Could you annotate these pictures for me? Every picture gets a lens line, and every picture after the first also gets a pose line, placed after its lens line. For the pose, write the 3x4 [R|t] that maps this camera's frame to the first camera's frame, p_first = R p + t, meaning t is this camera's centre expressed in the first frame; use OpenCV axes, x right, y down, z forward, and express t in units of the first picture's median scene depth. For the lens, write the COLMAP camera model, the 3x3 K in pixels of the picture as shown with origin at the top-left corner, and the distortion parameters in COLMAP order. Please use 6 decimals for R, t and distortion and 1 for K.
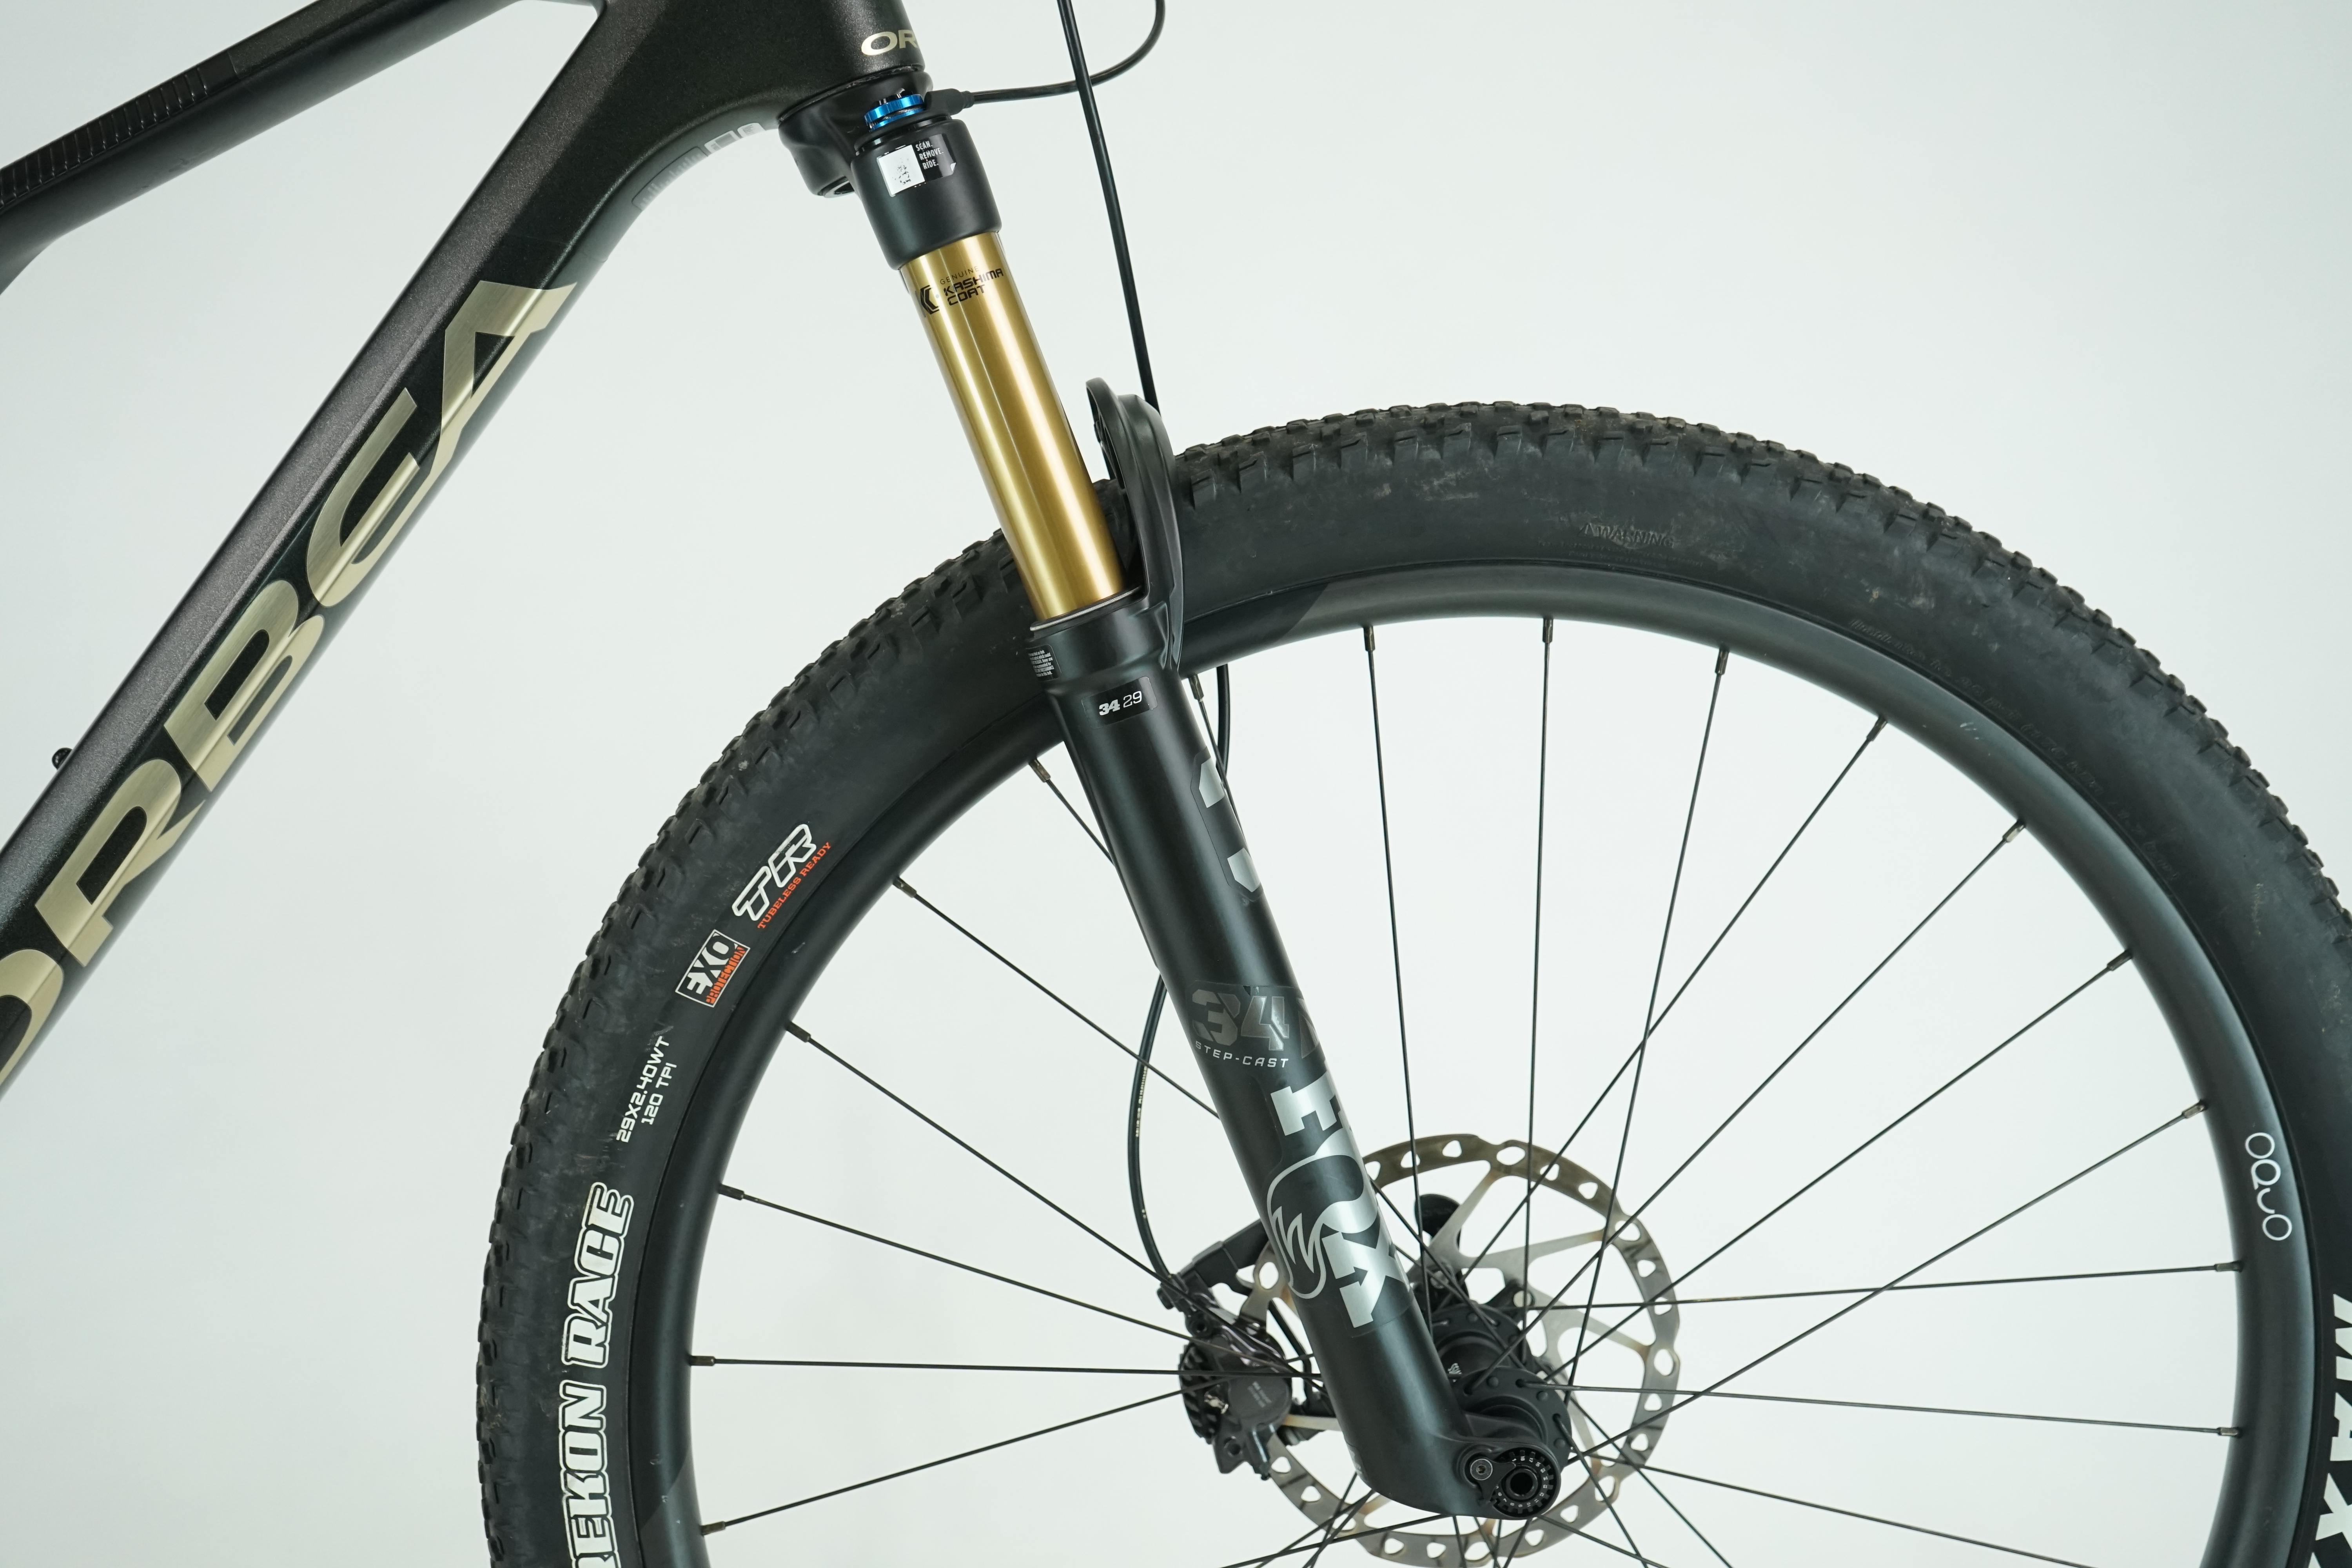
lens RADIAL K [[2433.1, 0, 1181.9], [0, 2433.1, 790.5], [0, 0, 1]] dist [0.011852, 0.000000]
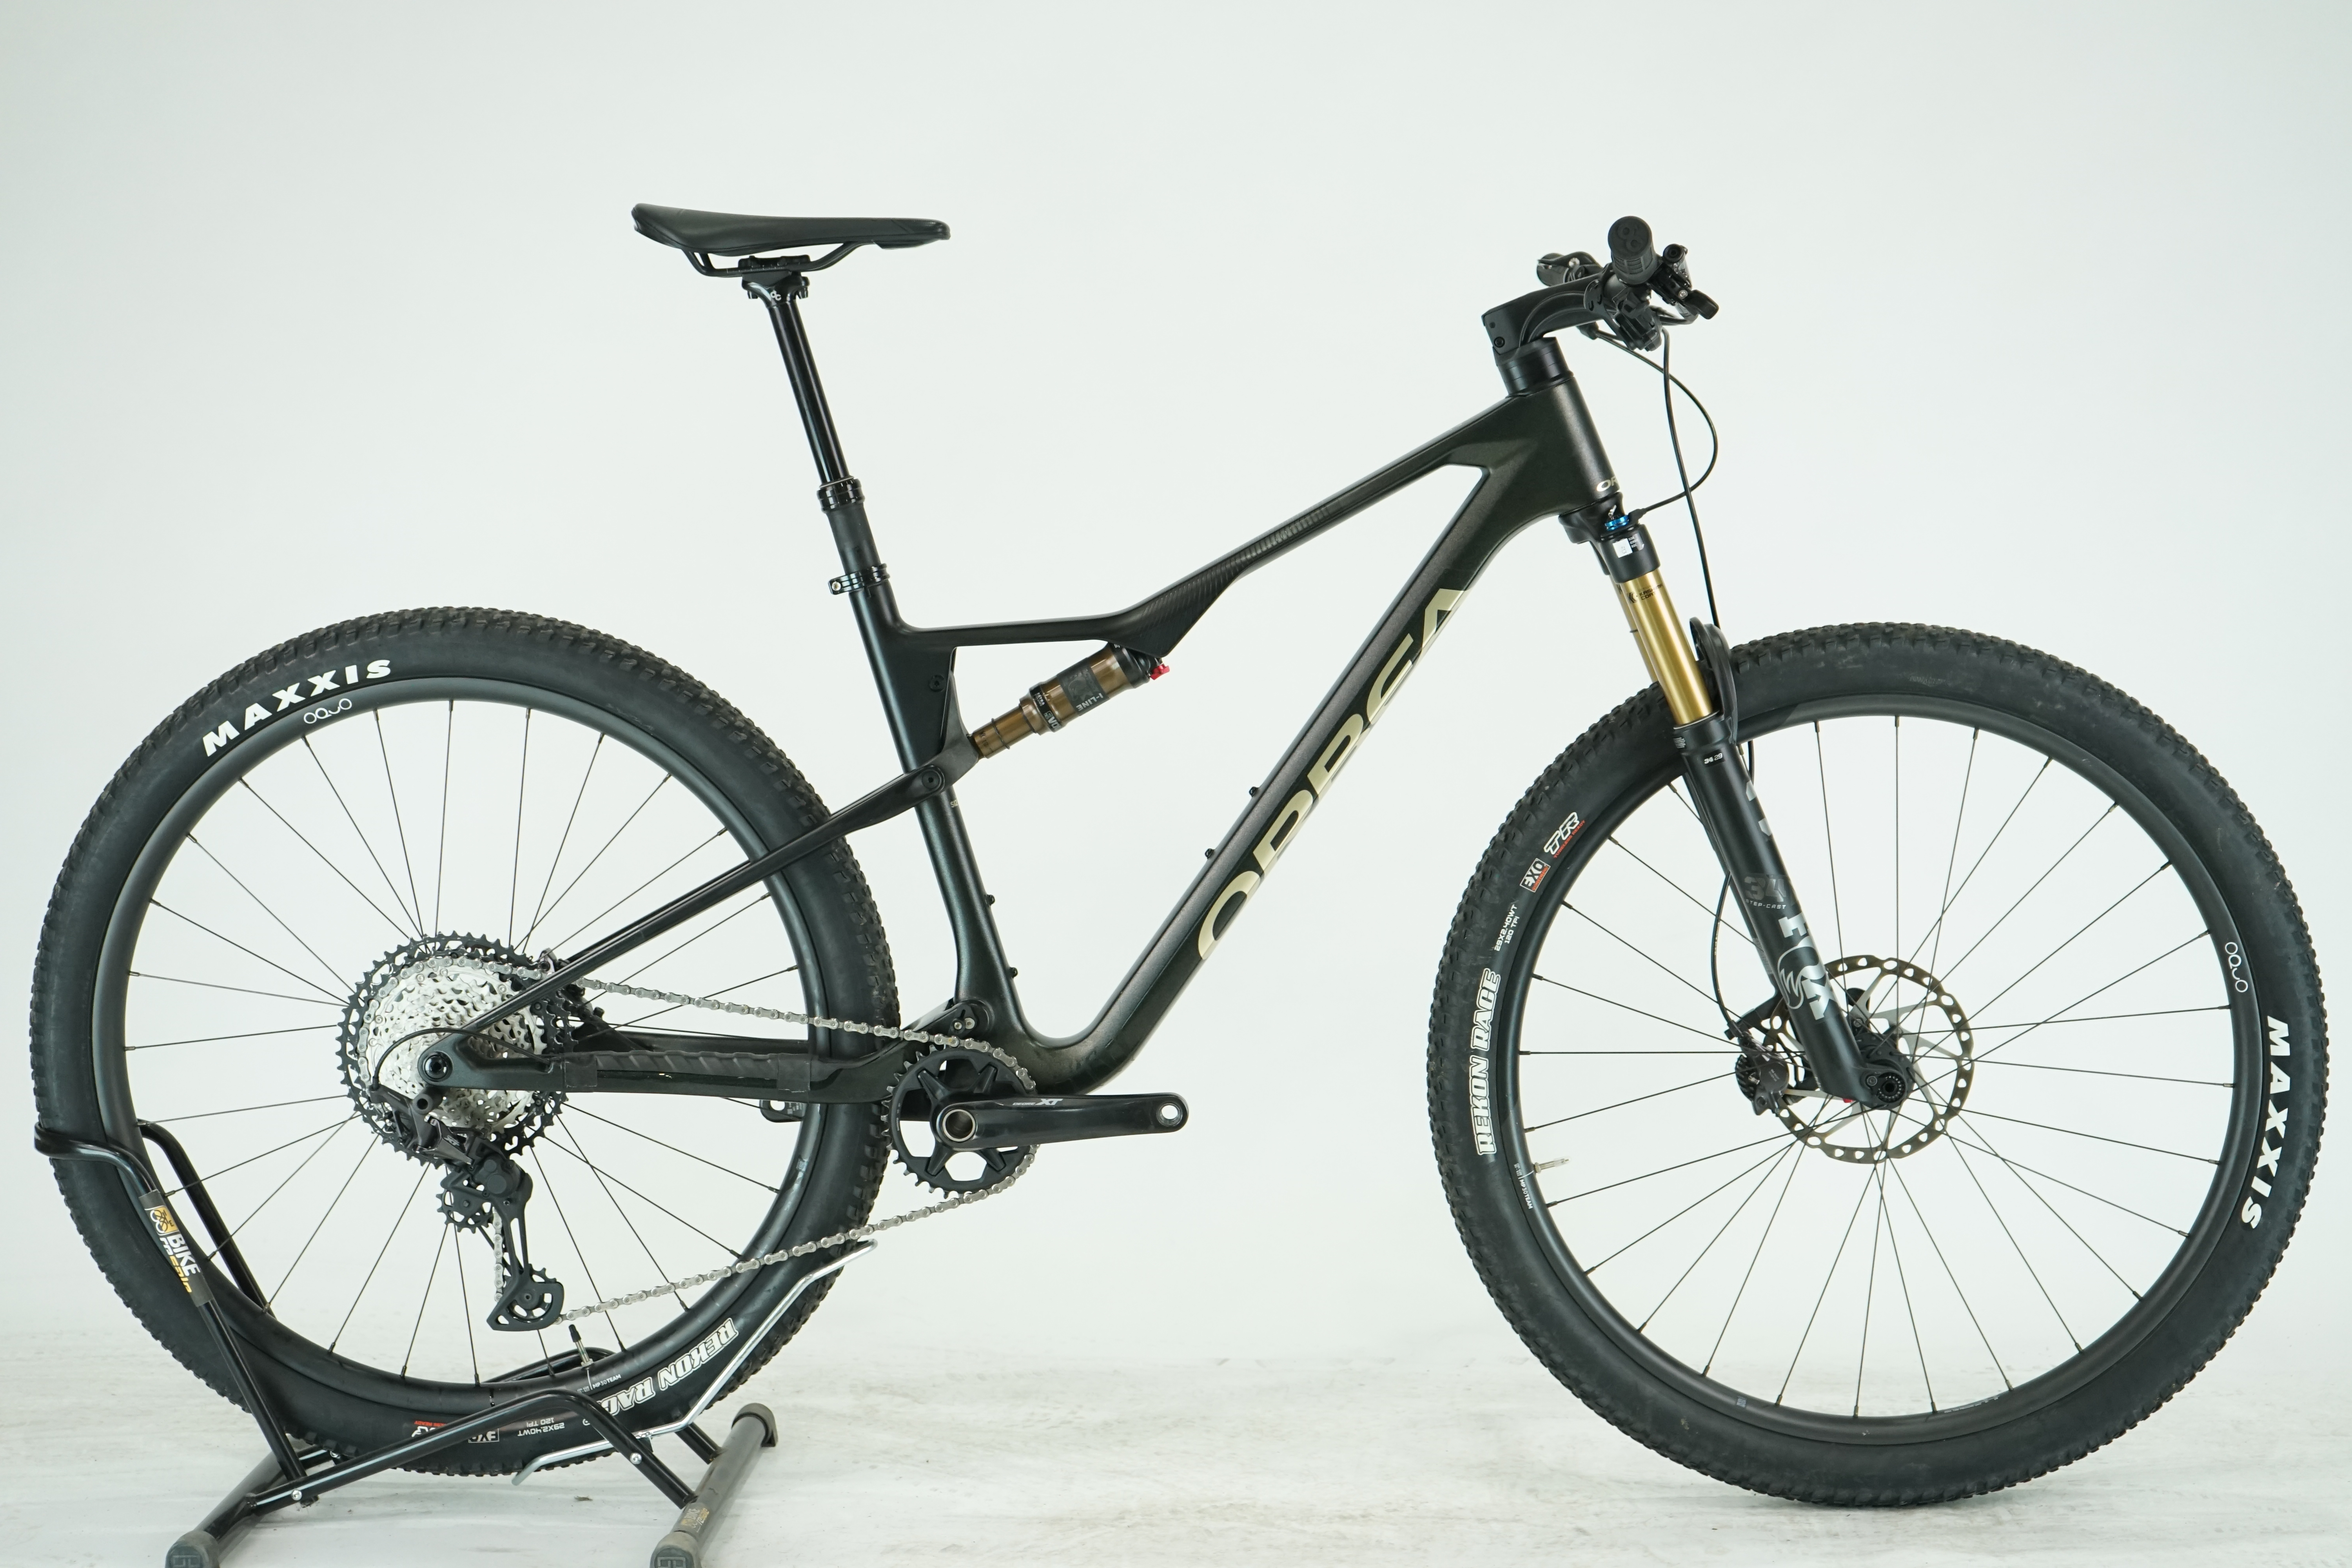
lens RADIAL K [[3871.6, 0, 1192.9], [0, 3871.6, 777.6], [0, 0, 1]] dist [-0.008669, 0.000000]
pose [[0.995007, -0.019814, -0.097823, -0.150596], [0.017965, 0.999644, -0.019752, 0.046009], [0.098179, 0.017896, 0.995008, -2.662621]]
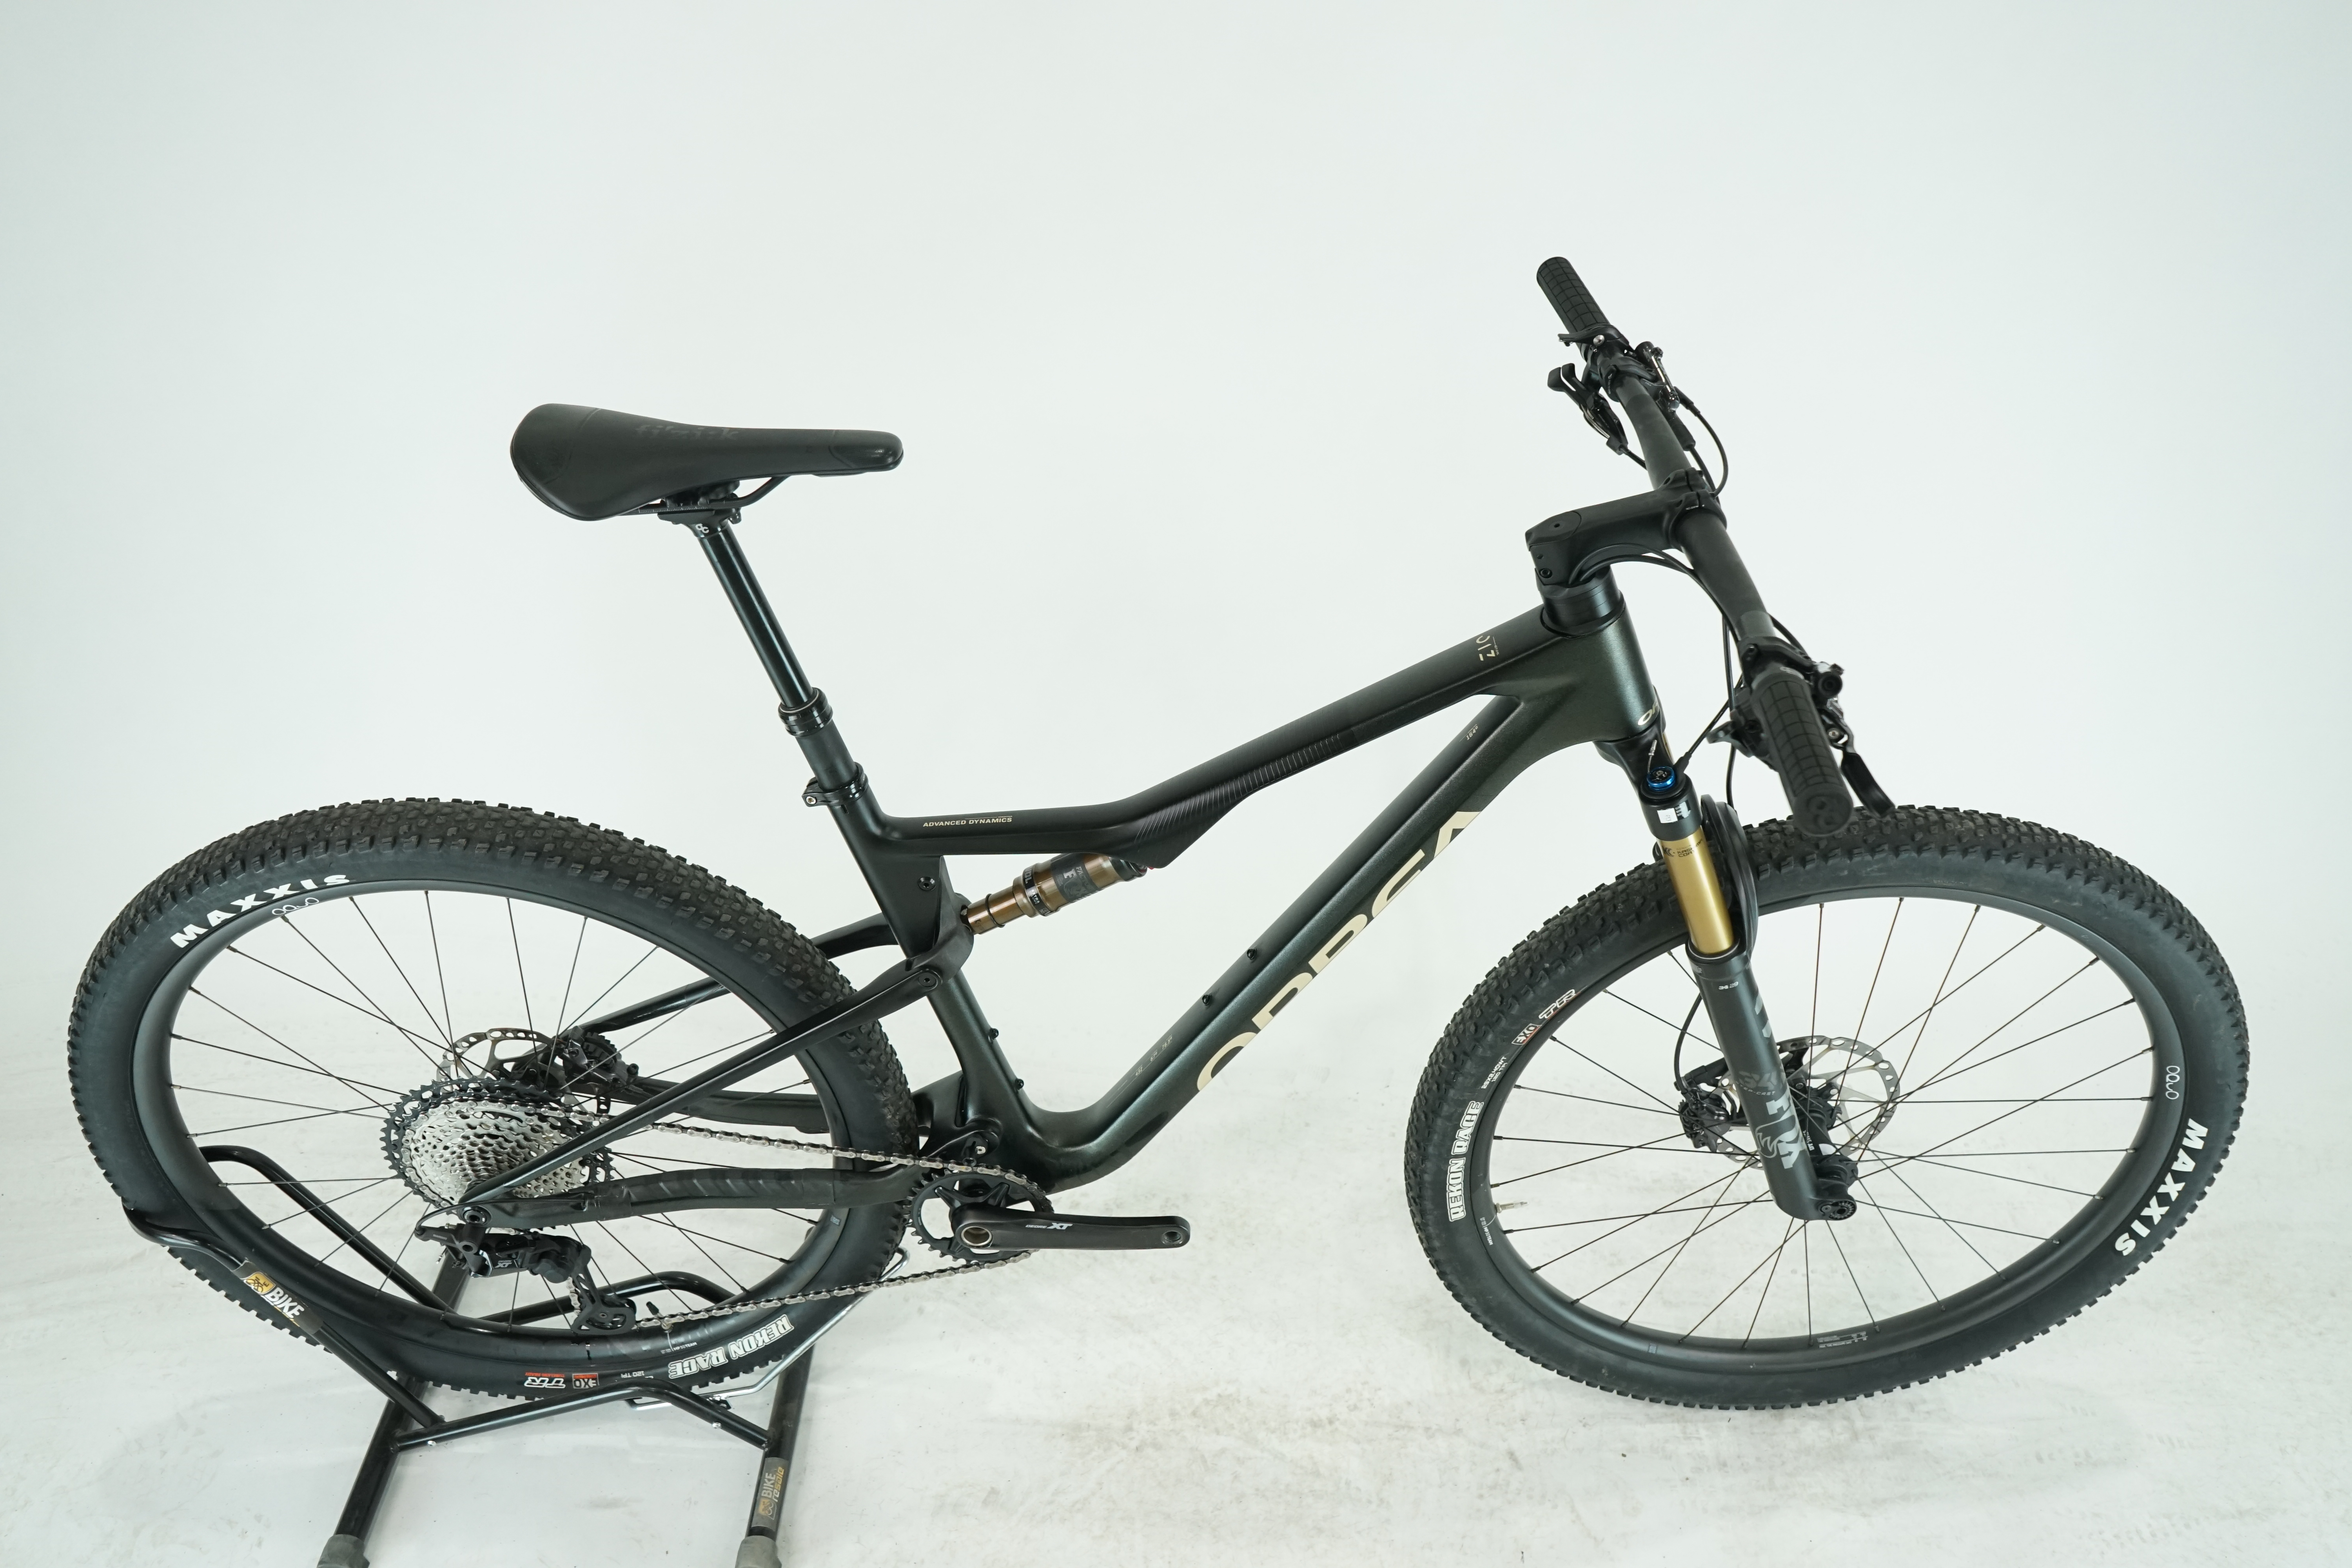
lens RADIAL K [[1875.2, 0, 1179.8], [0, 1875.2, 777.8], [0, 0, 1]] dist [-0.009167, 0.008039]
pose [[0.998471, 0.005059, -0.055046, -0.422628], [0.022648, 0.870953, 0.490845, -1.032018], [0.050426, -0.491341, 0.869506, -0.480896]]
